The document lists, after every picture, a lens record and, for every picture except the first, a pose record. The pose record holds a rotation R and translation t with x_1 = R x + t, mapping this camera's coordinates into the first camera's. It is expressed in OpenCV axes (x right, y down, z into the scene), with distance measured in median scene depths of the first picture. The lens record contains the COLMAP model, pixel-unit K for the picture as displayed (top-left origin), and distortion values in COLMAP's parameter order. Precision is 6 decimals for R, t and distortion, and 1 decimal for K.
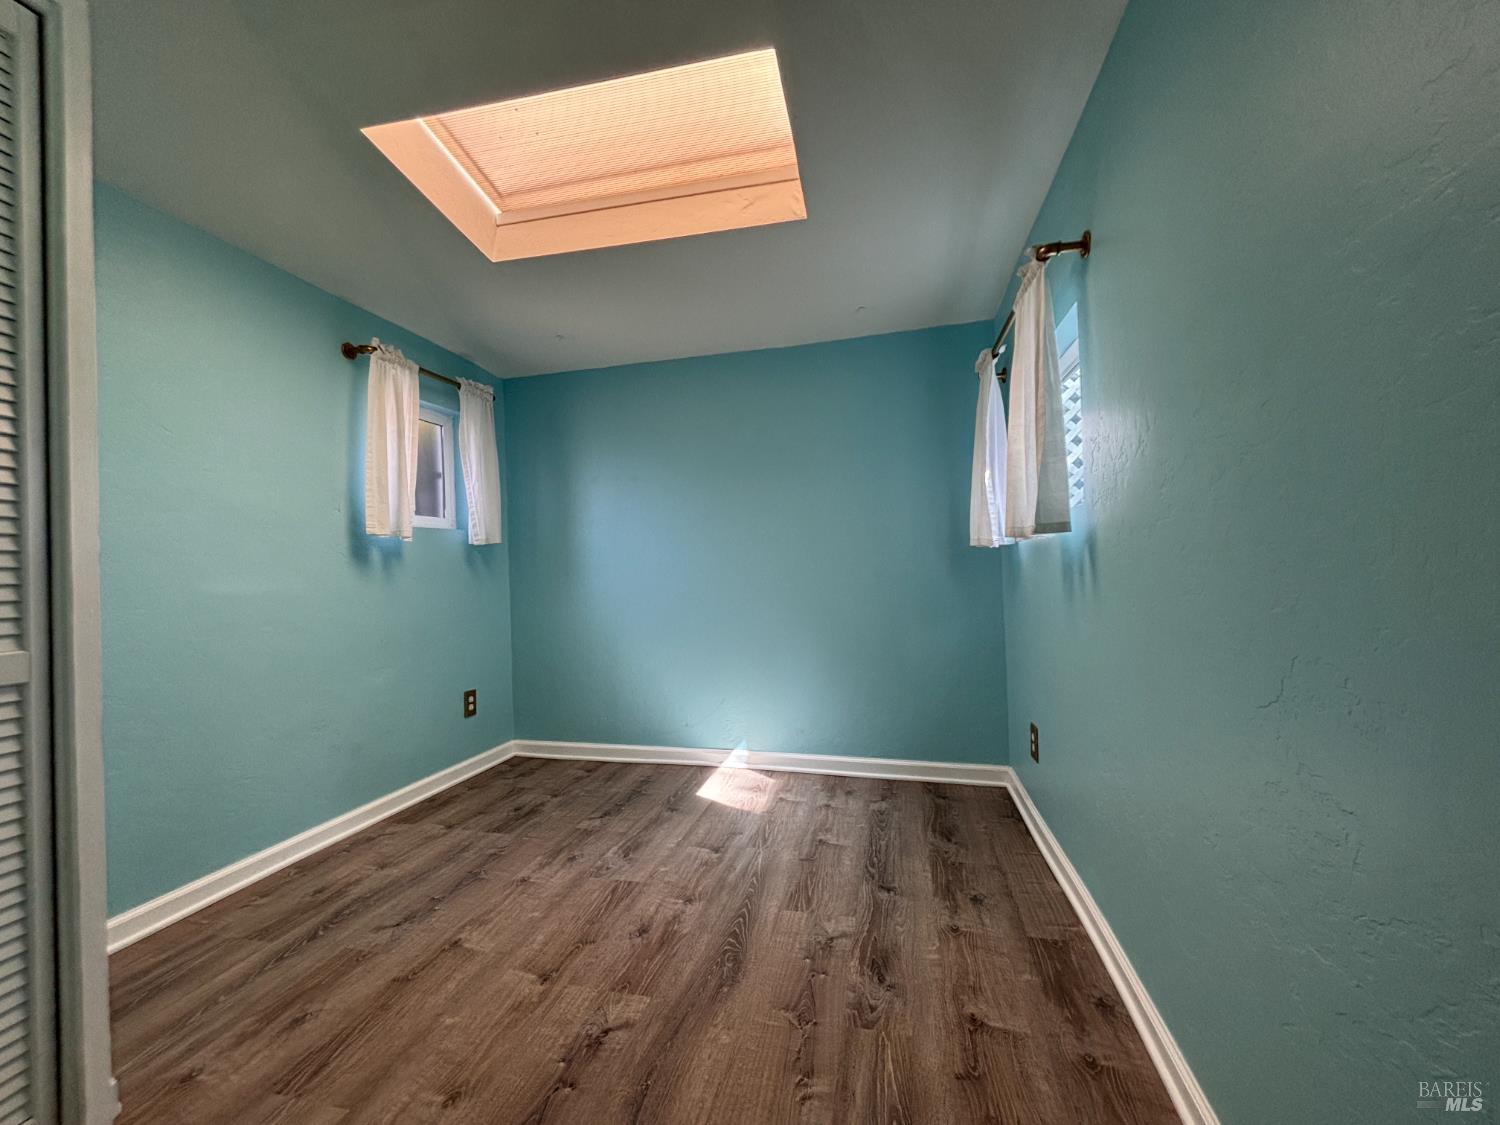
lens RADIAL K [[609.7, 0, 750.0], [0, 609.7, 562.5], [0, 0, 1]] dist [-0.027826, 0.013010]
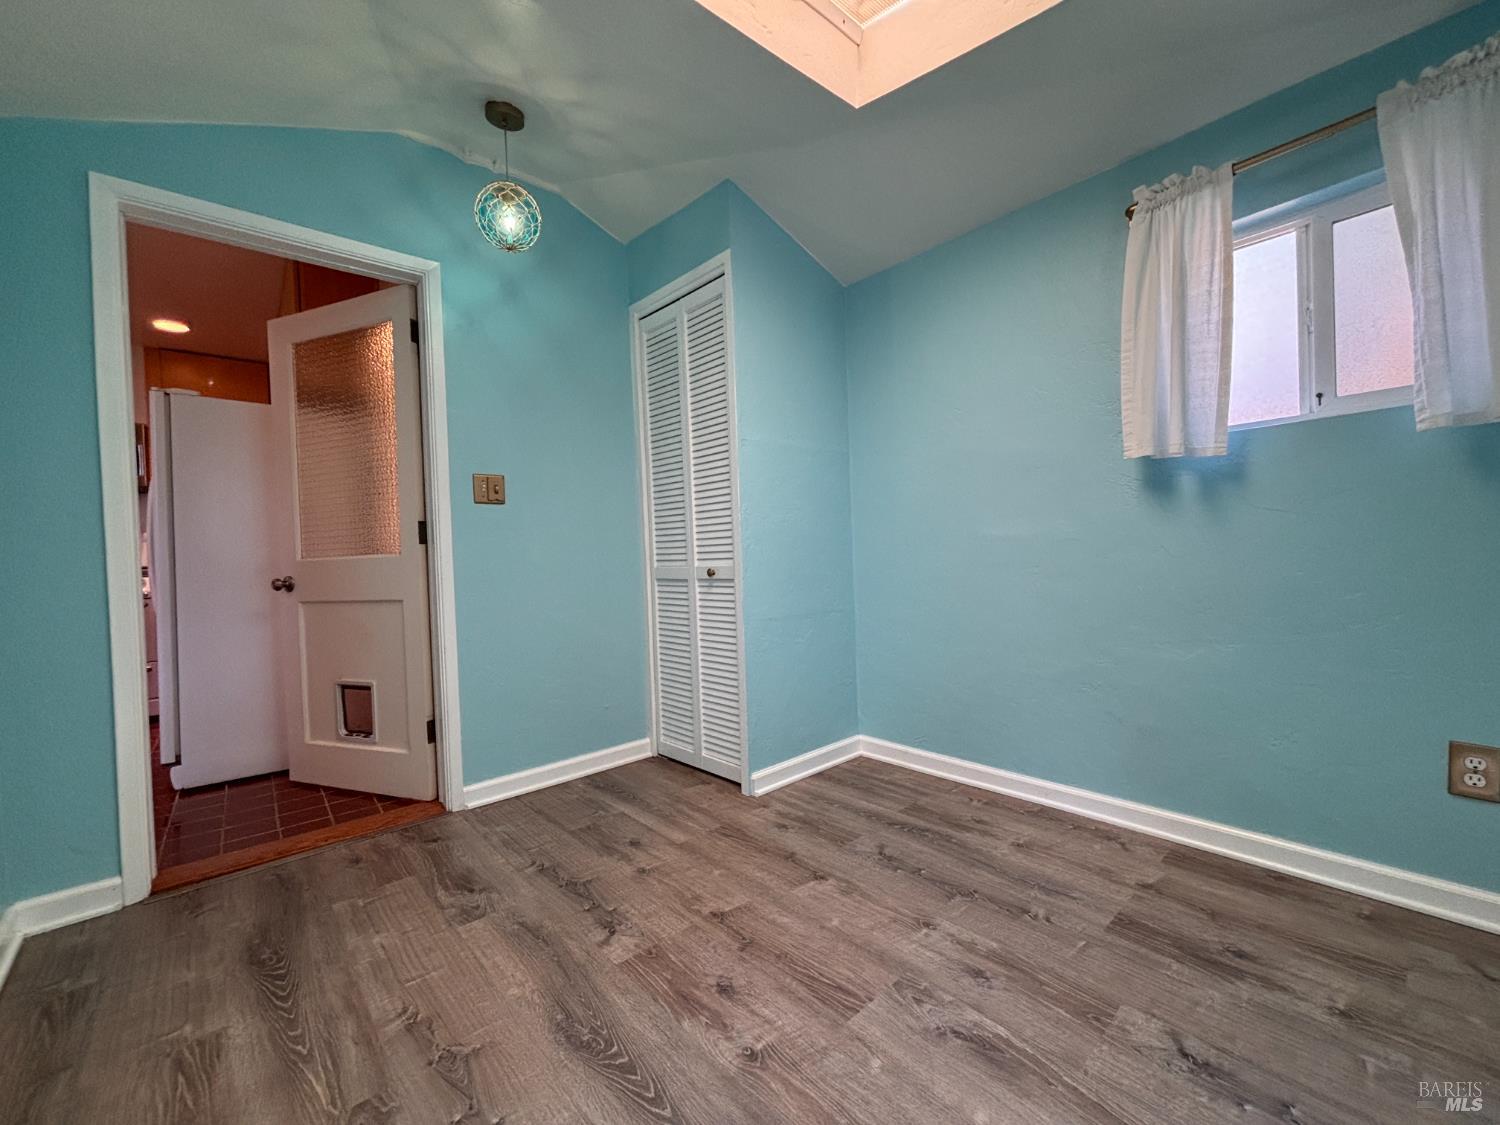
lens RADIAL K [[609.7, 0, 750.0], [0, 609.7, 562.5], [0, 0, 1]] dist [-0.027826, 0.013010]
pose [[-0.567002, 0.057491, -0.821707, 0.376708], [0.057257, 0.997899, 0.030309, 0.045931], [0.821724, -0.029863, -0.569103, 1.387775]]
